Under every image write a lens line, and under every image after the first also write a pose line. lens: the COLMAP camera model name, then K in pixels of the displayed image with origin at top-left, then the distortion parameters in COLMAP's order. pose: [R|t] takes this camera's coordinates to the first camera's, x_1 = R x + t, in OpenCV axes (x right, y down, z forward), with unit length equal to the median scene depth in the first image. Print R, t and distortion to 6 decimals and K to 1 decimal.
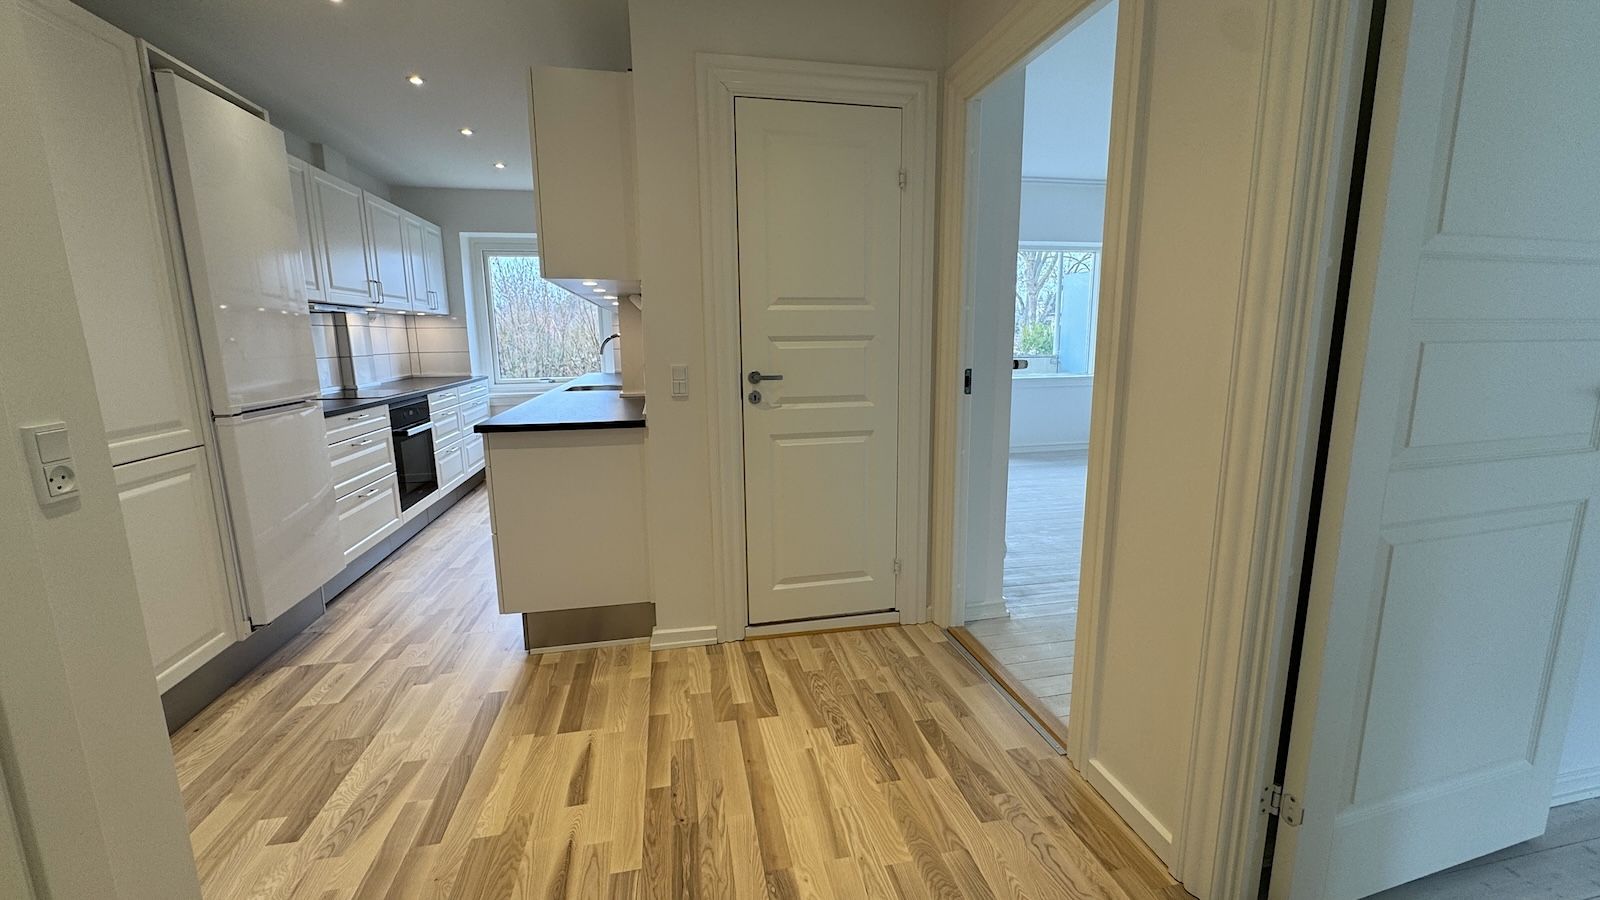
lens RADIAL K [[641.3, 0, 800.0], [0, 641.3, 450.0], [0, 0, 1]] dist [-0.001310, -0.000238]
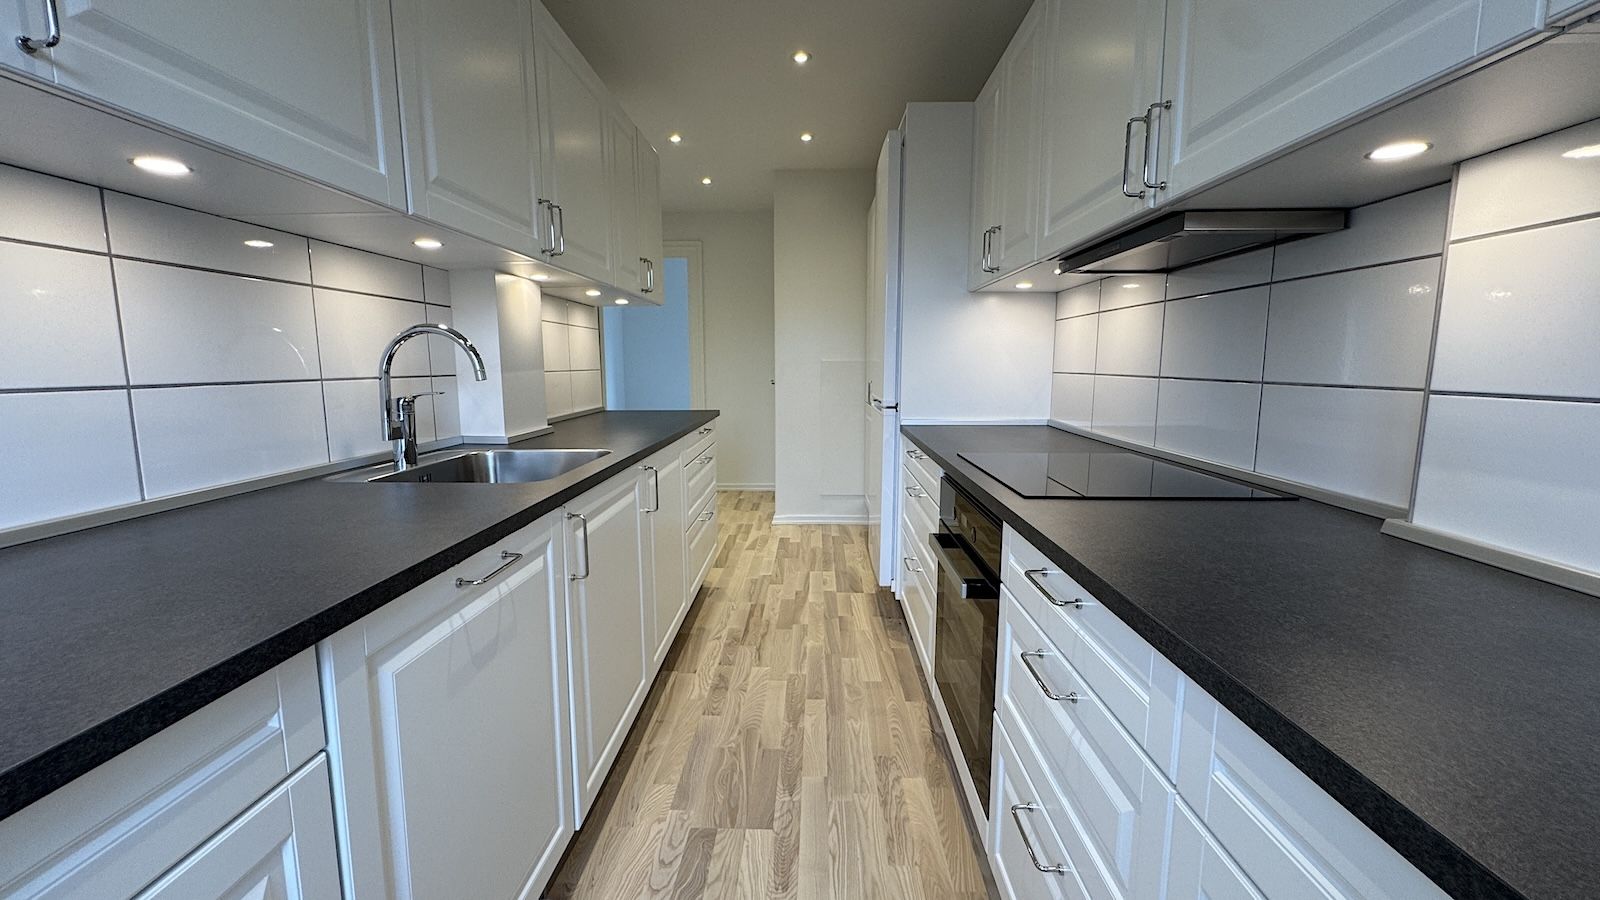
lens RADIAL K [[641.3, 0, 800.0], [0, 641.3, 450.0], [0, 0, 1]] dist [-0.001310, -0.000238]
pose [[-0.974473, -0.017828, 0.223797, -0.548463], [0.051589, 0.952386, 0.300500, -0.202897], [-0.218499, 0.304374, -0.927154, 1.259302]]
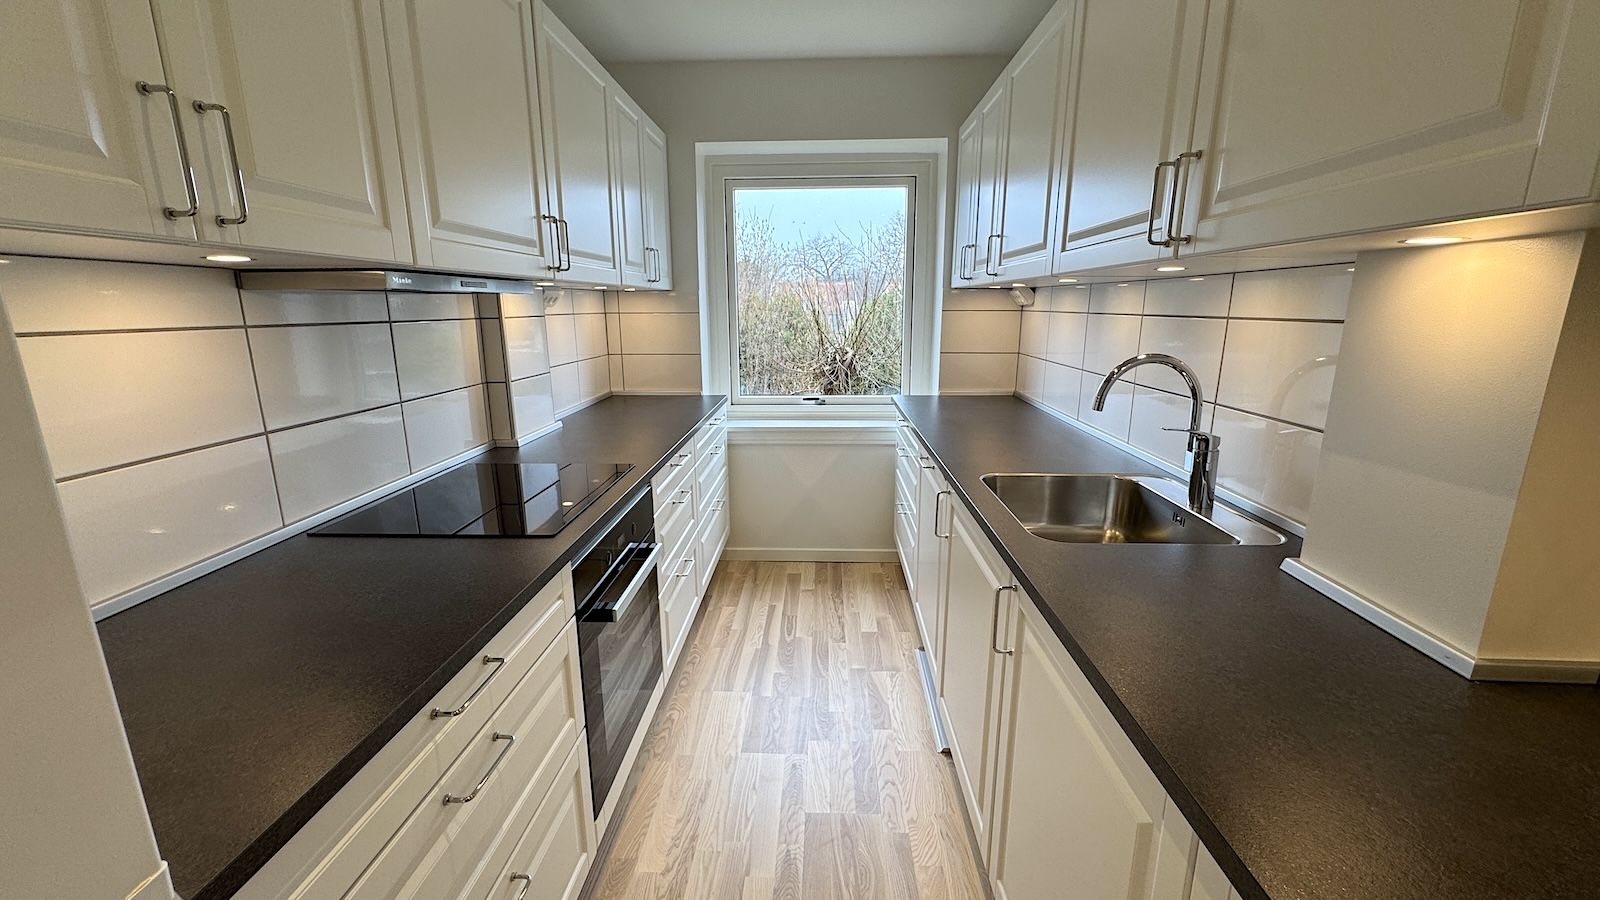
lens RADIAL K [[641.3, 0, 800.0], [0, 641.3, 450.0], [0, 0, 1]] dist [-0.001310, -0.000238]
pose [[0.971816, 0.058560, -0.228353, -0.372439], [-0.047076, 0.997353, 0.055420, -0.132240], [0.230994, -0.043108, 0.972000, 0.578593]]
